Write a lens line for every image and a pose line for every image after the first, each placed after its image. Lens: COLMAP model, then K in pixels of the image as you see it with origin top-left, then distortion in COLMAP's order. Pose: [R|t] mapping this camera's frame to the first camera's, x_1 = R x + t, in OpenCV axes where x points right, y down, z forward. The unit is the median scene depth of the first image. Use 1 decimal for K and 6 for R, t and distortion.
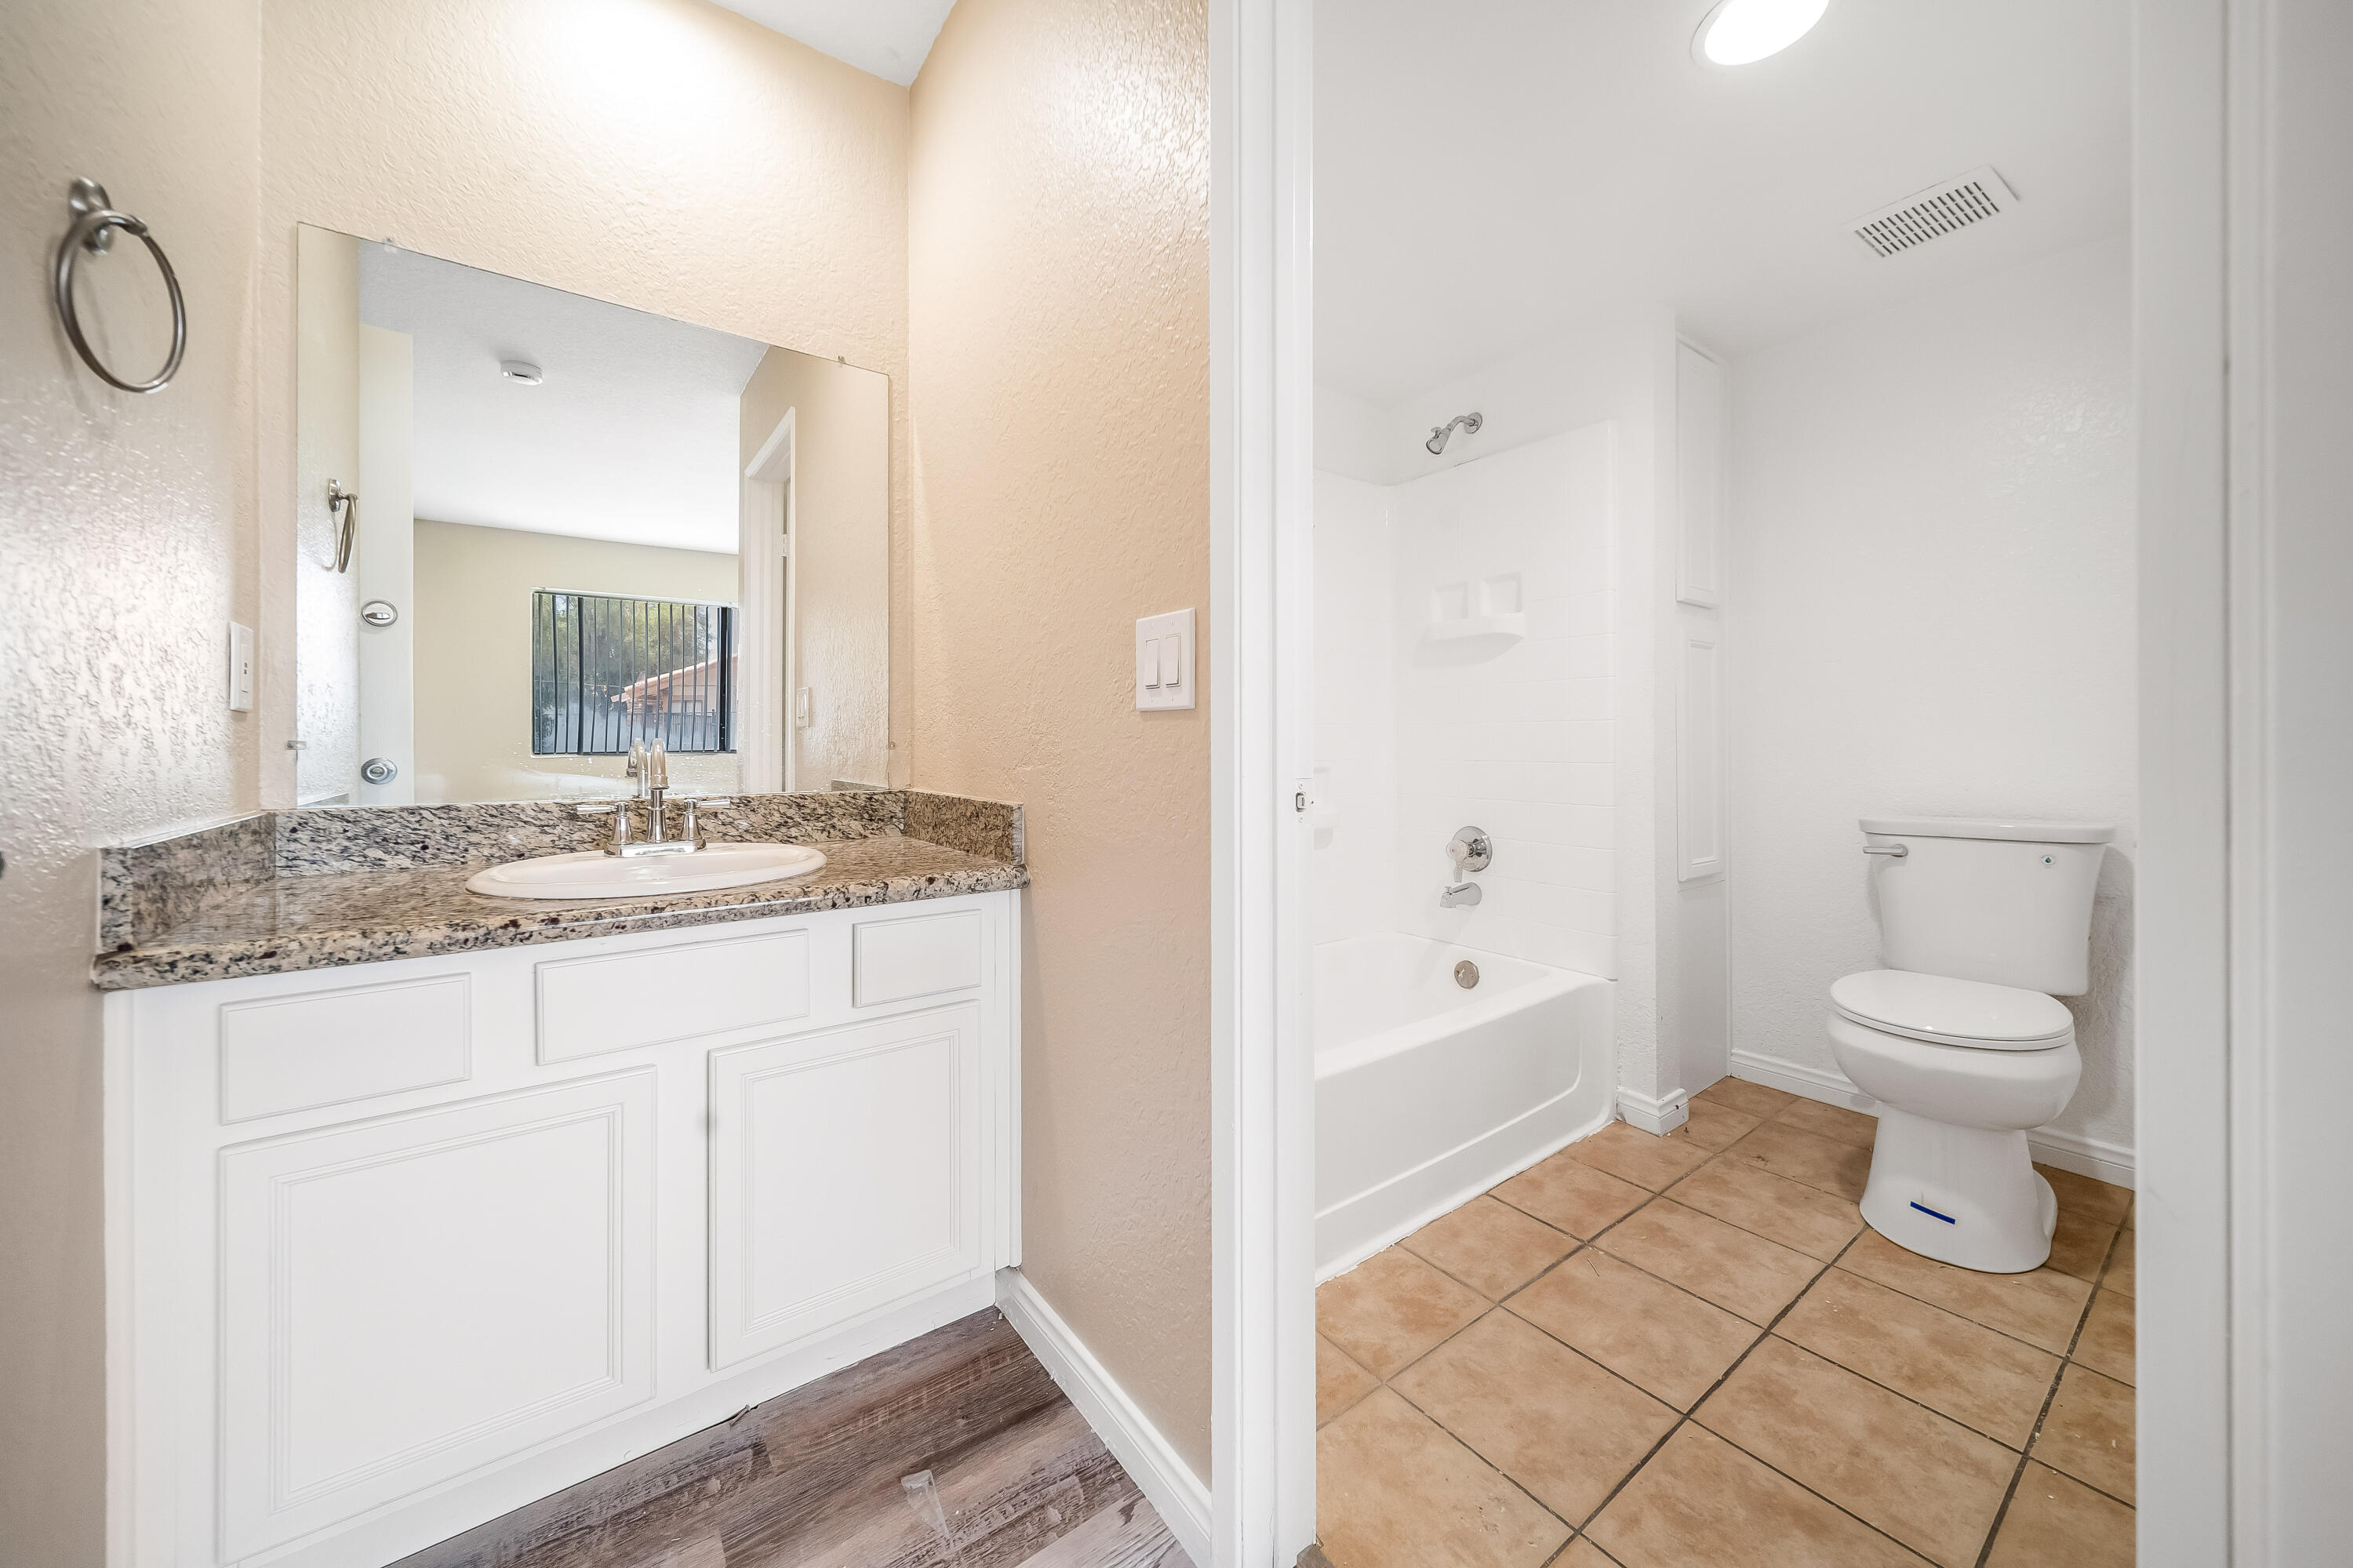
lens RADIAL K [[835.0, 0, 1160.5], [0, 835.0, 740.1], [0, 0, 1]] dist [-0.002354, -0.001714]
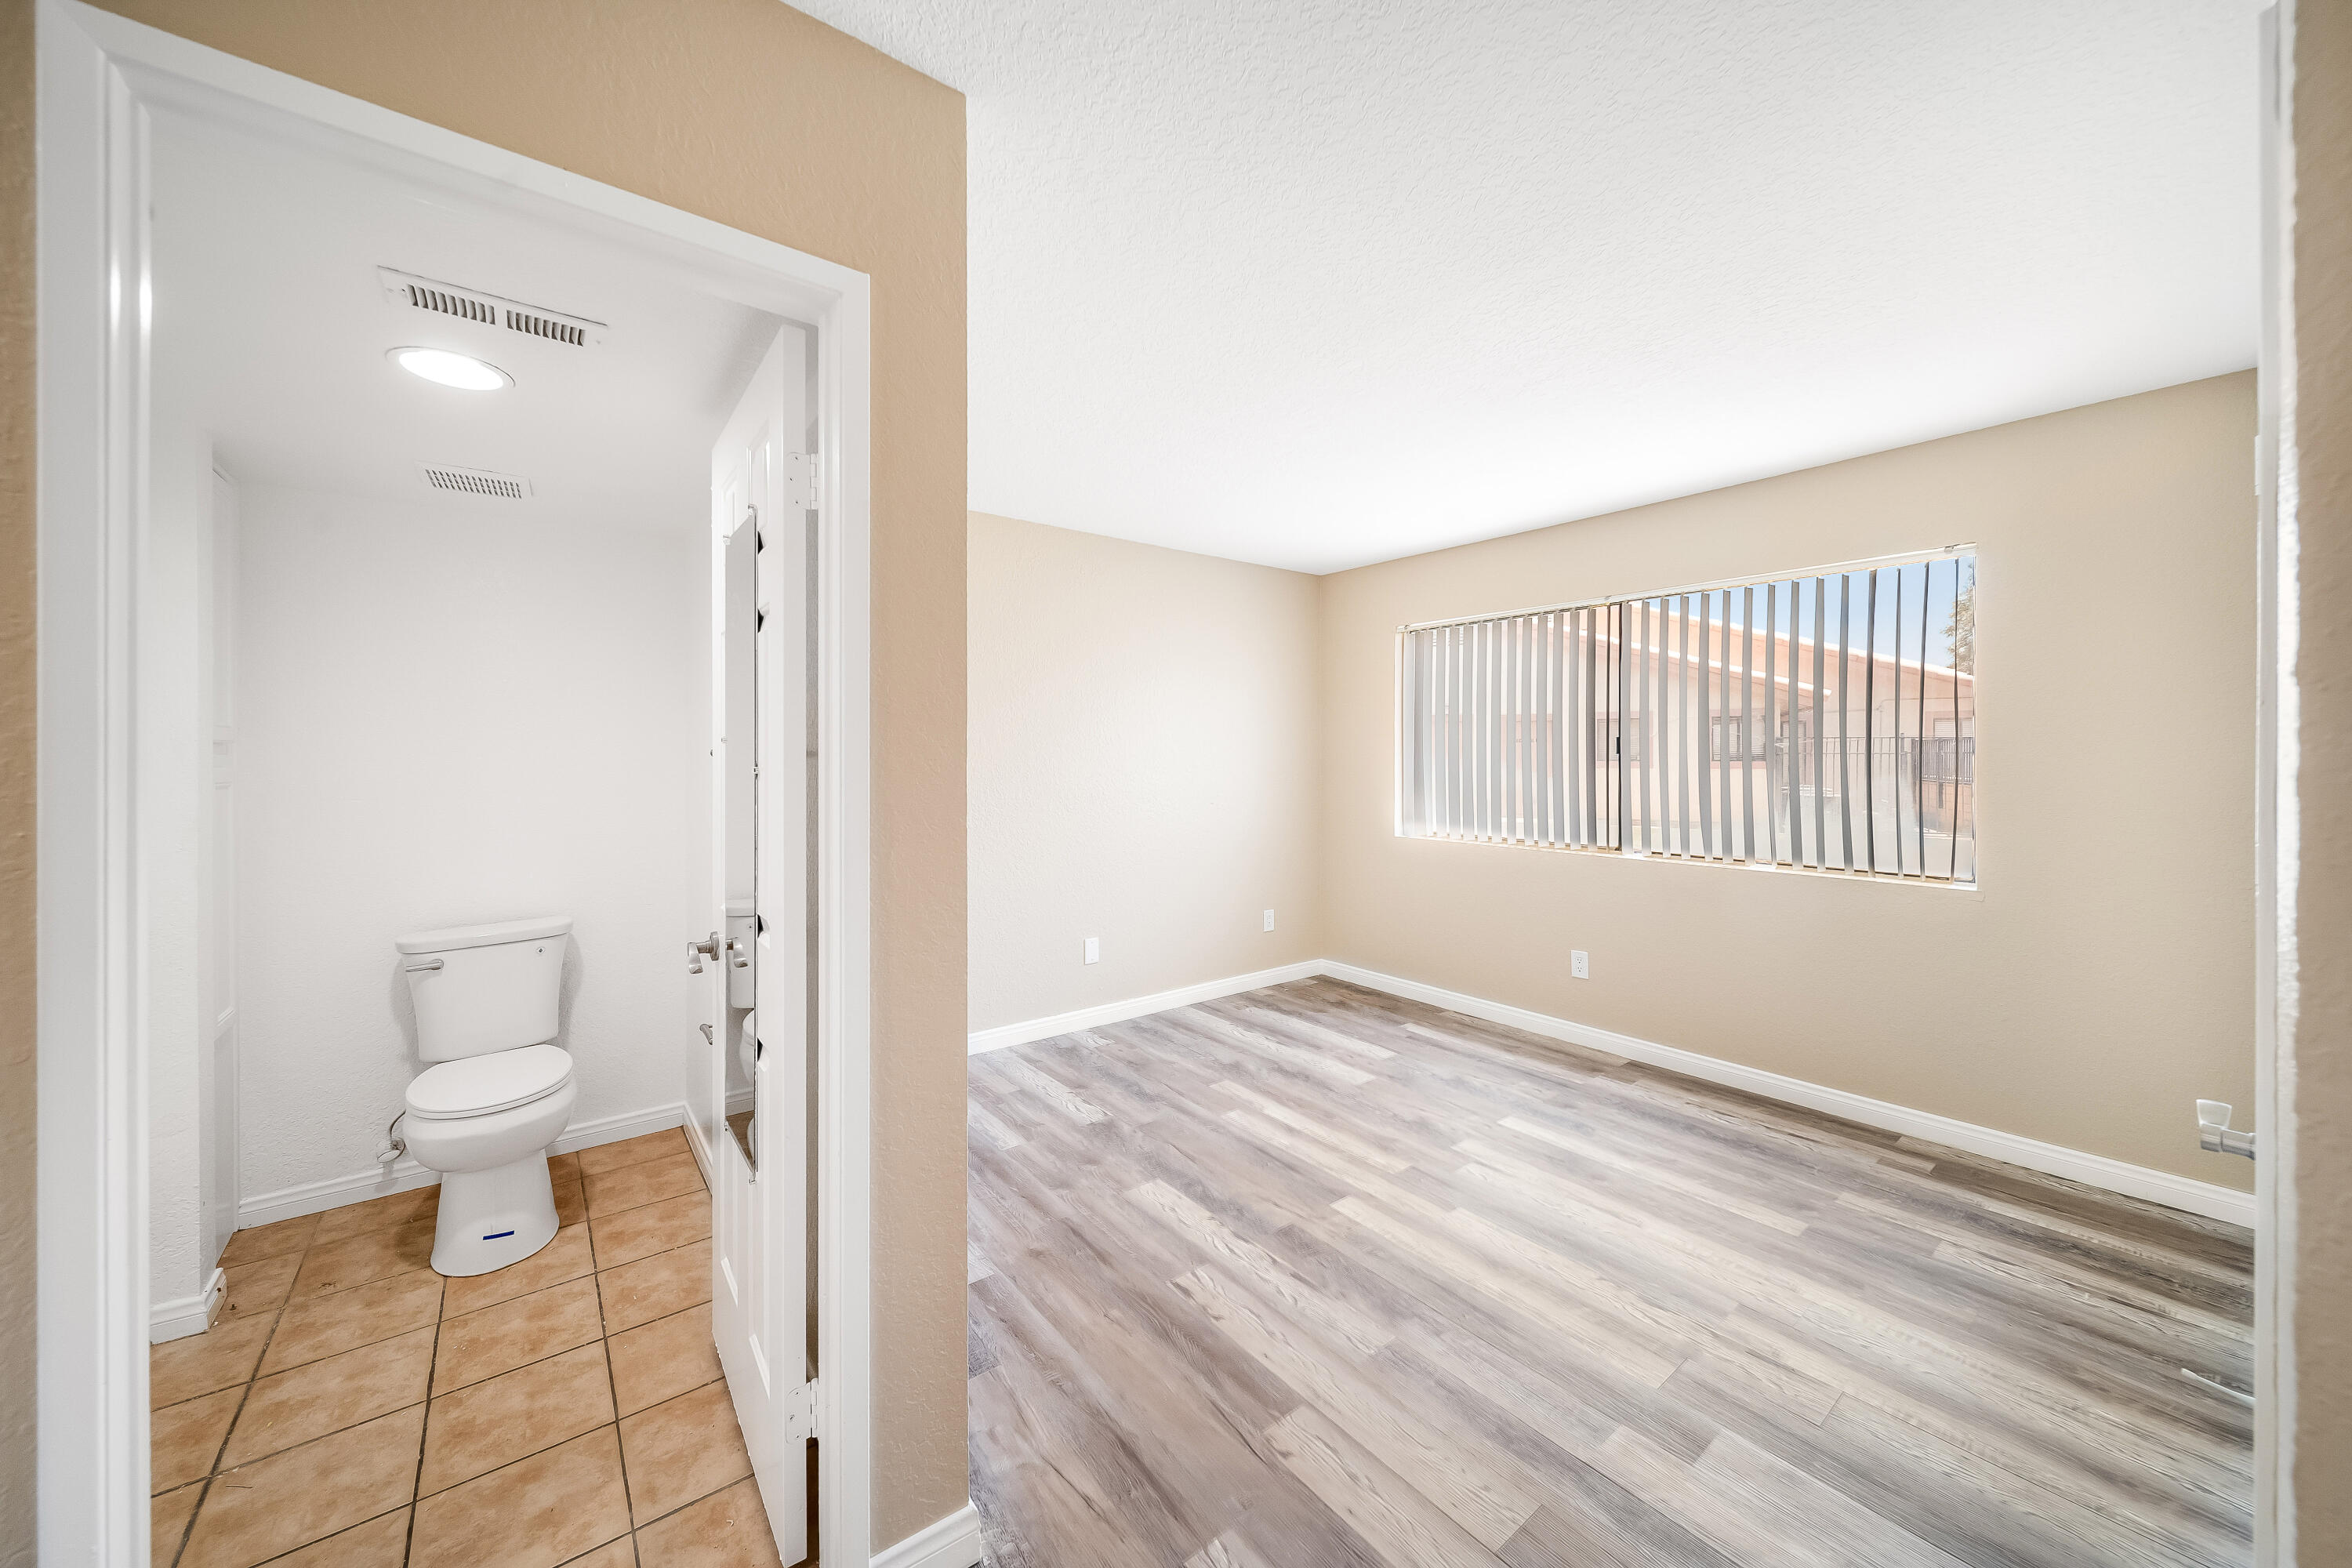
lens RADIAL K [[834.6, 0, 1180.0], [0, 834.6, 749.9], [0, 0, 1]] dist [-0.002354, -0.001714]
pose [[-0.042834, 0.007516, 0.999054, -0.501260], [0.000073, 0.999972, -0.007519, -0.223721], [-0.999082, -0.000249, -0.042834, -0.060025]]
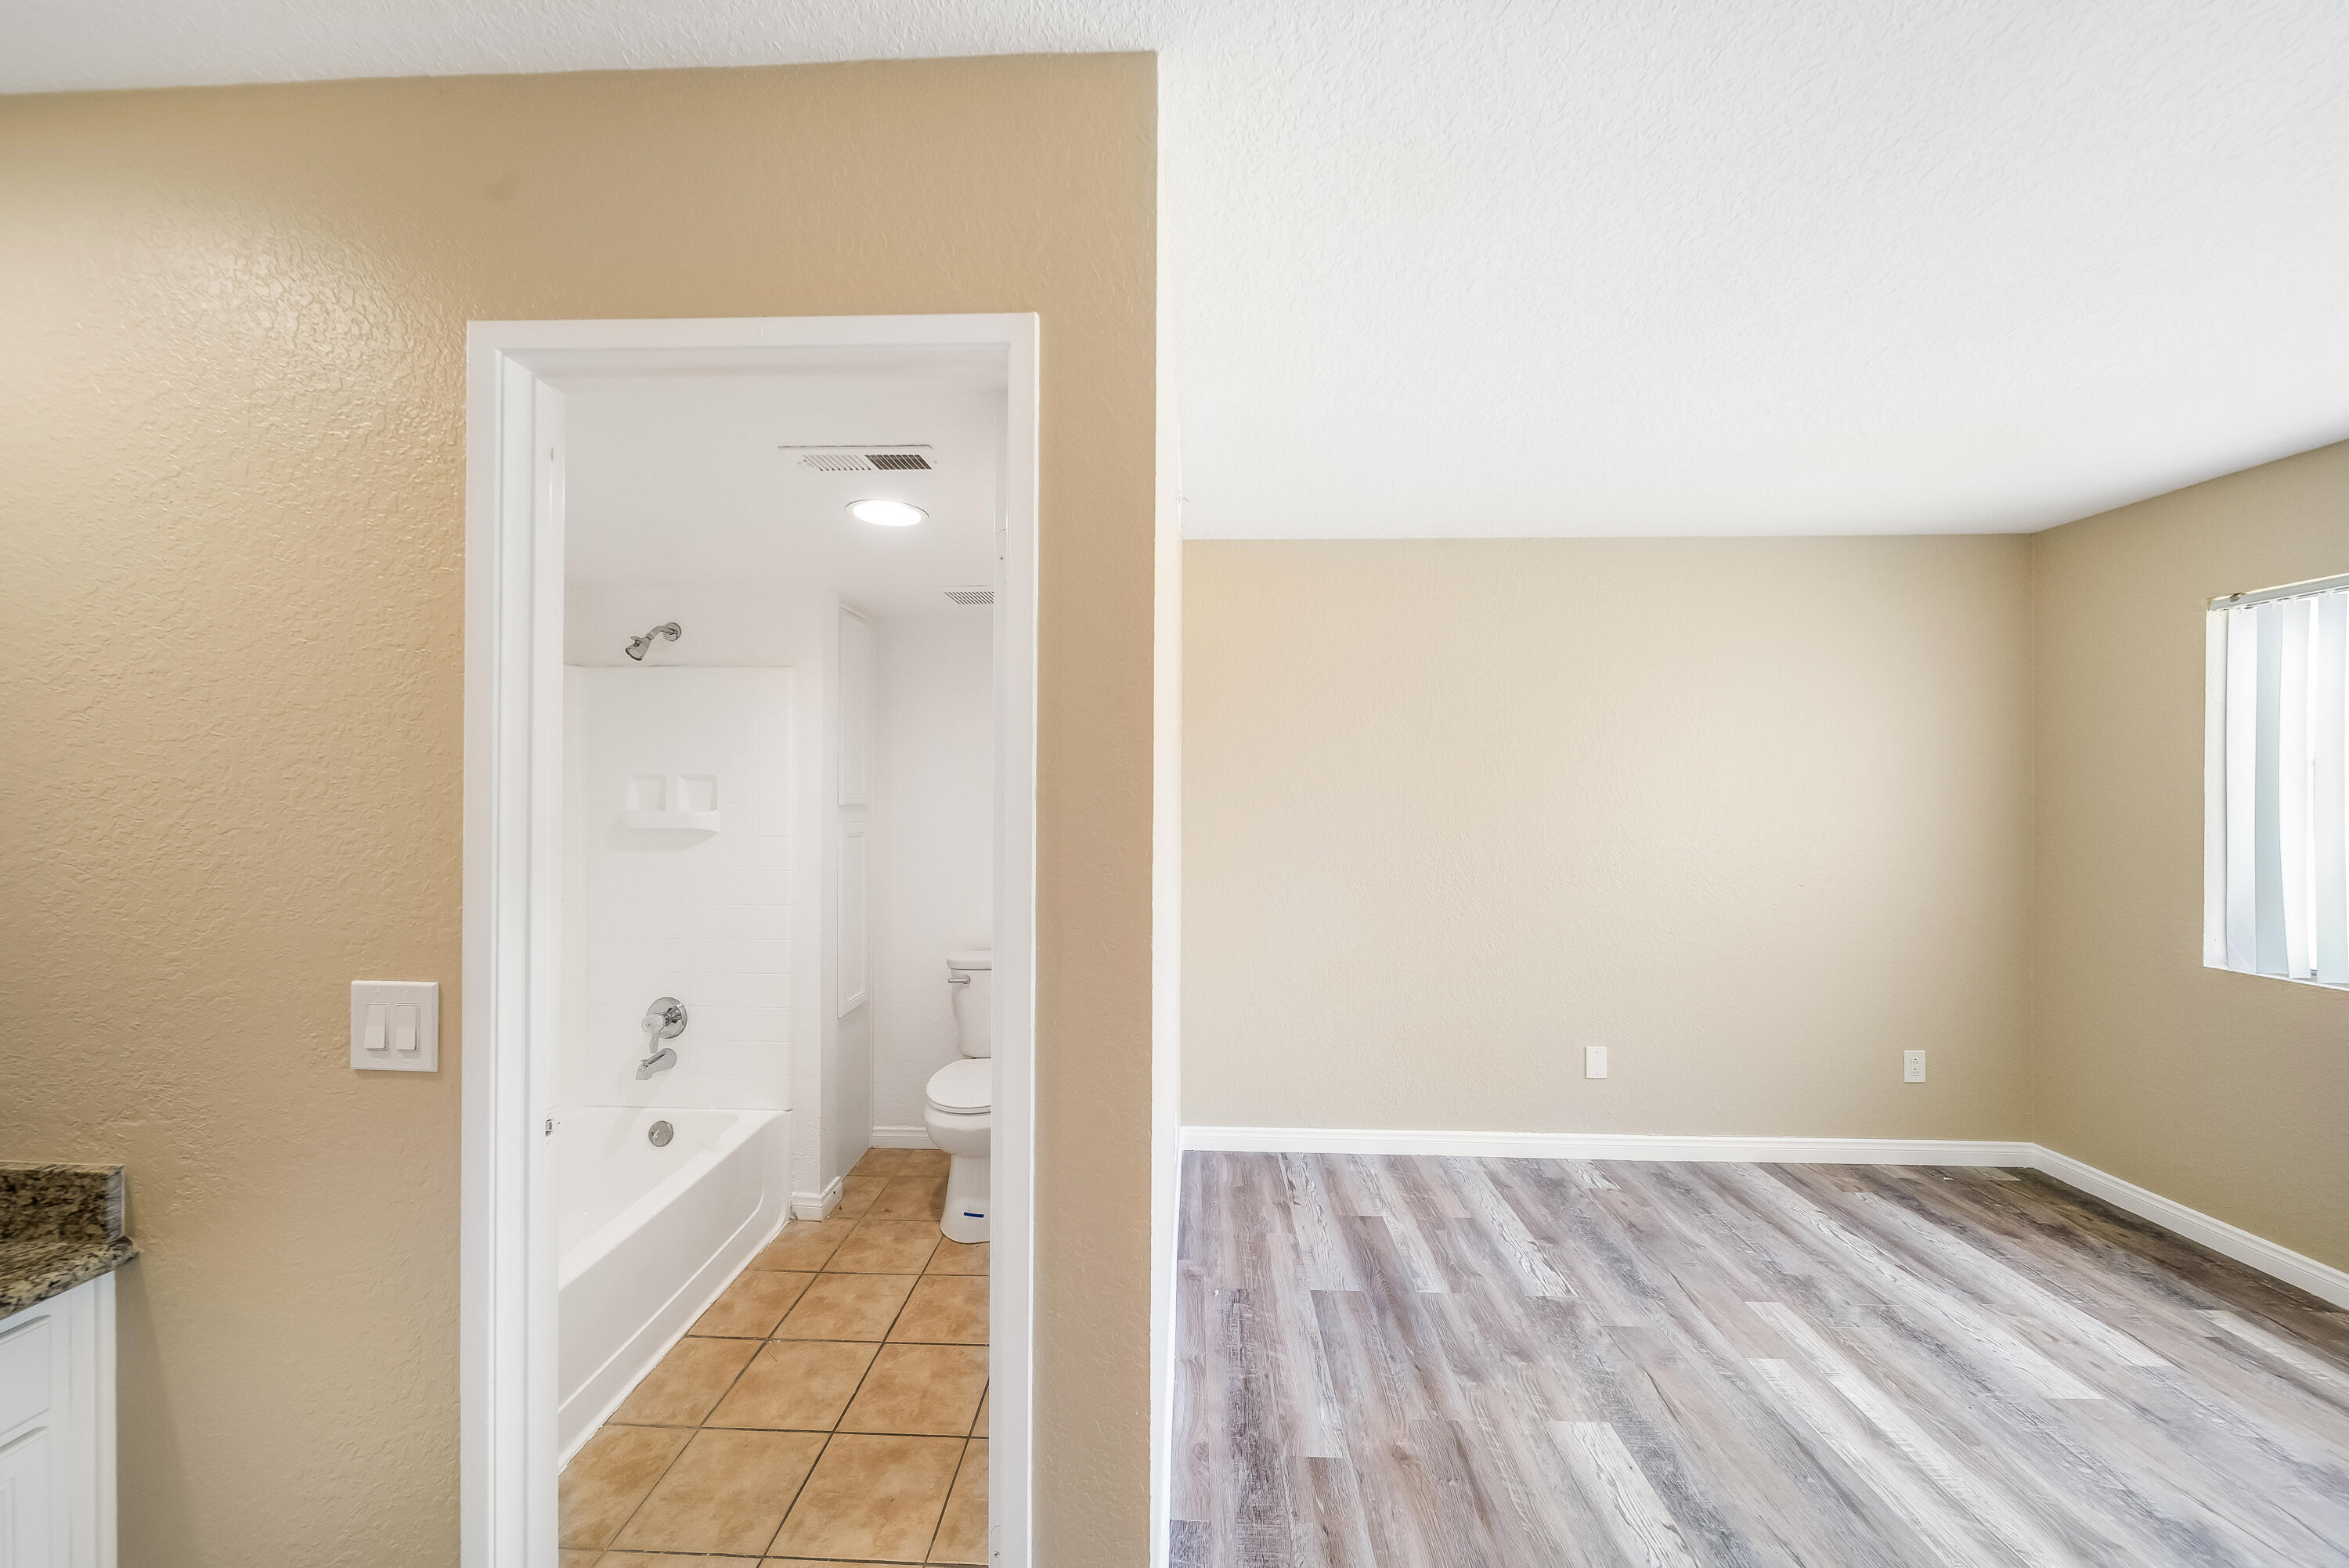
lens RADIAL K [[833.5, 0, 1159.0], [0, 833.5, 784.1], [0, 0, 1]] dist [-0.002354, -0.001714]
pose [[0.612345, 0.011680, 0.790504, -0.170505], [-0.005534, 0.999930, -0.010488, -0.281019], [-0.790571, 0.002048, 0.612367, -0.316686]]
